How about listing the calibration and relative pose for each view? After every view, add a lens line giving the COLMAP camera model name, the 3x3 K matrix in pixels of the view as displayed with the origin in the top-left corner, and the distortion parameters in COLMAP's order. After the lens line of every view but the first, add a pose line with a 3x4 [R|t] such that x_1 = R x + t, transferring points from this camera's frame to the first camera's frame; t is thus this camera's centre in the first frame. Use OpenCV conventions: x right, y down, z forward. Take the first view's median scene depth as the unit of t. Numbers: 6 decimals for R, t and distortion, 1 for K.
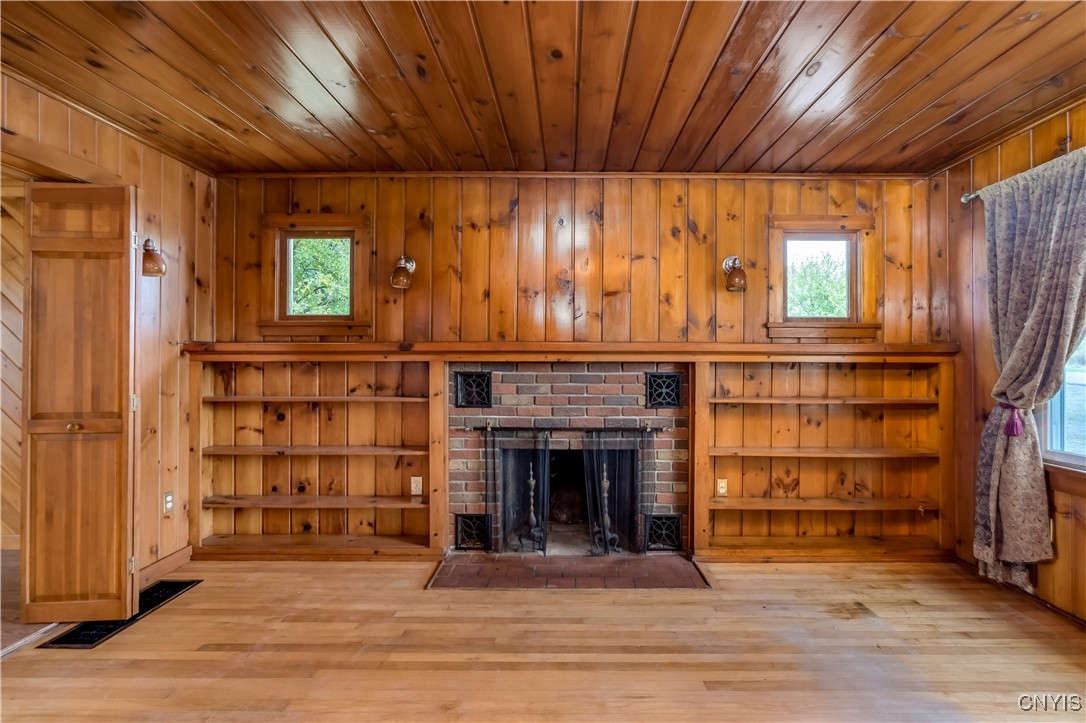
lens RADIAL K [[492.4, 0, 548.2], [0, 492.4, 361.1], [0, 0, 1]] dist [-0.008105, 0.003366]
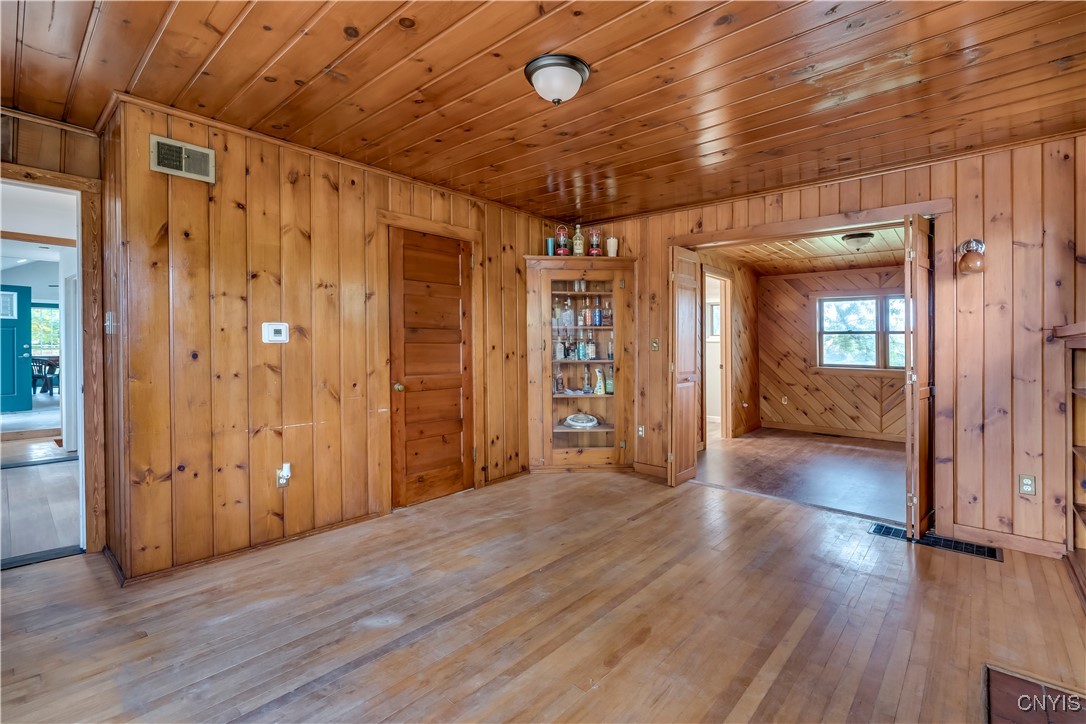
lens RADIAL K [[492.4, 0, 551.4], [0, 492.4, 344.3], [0, 0, 1]] dist [-0.008105, 0.003366]
pose [[-0.649957, -0.005060, -0.759954, 0.598321], [-0.009723, 0.999951, 0.001657, 0.001572], [0.759909, 0.008466, -0.649975, 0.835065]]
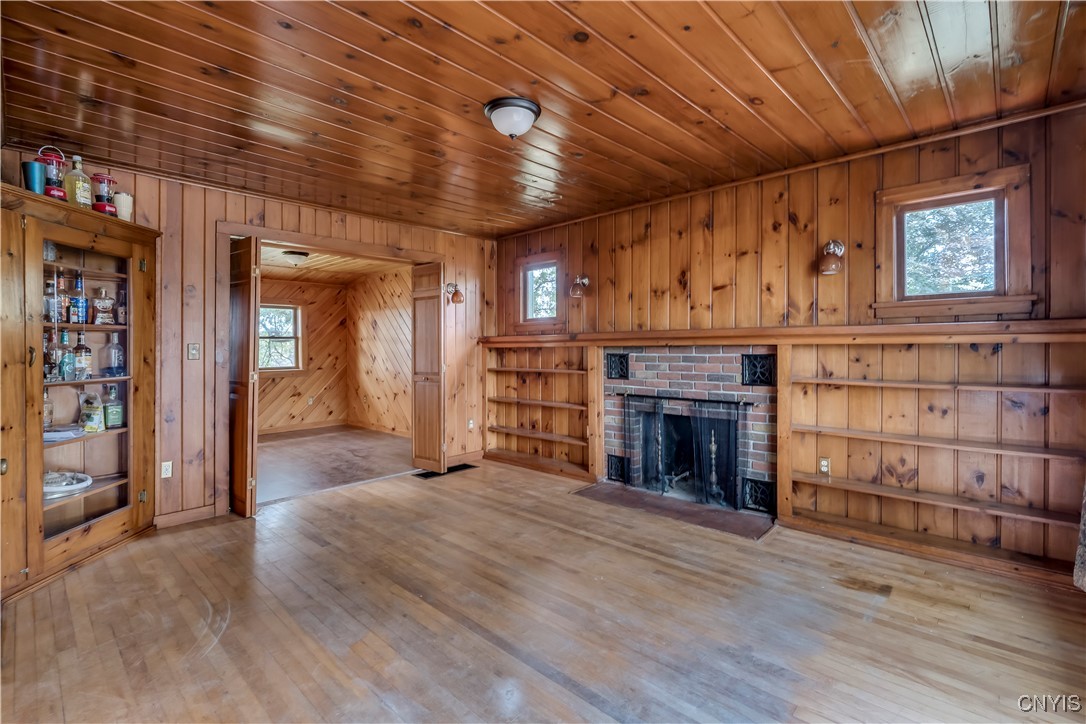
lens RADIAL K [[492.4, 0, 537.5], [0, 492.4, 343.7], [0, 0, 1]] dist [-0.008105, 0.003366]
pose [[0.726203, -0.012803, -0.687362, 0.636703], [0.011545, 0.999913, -0.006428, 0.000338], [0.687384, -0.003267, 0.726287, -0.165234]]
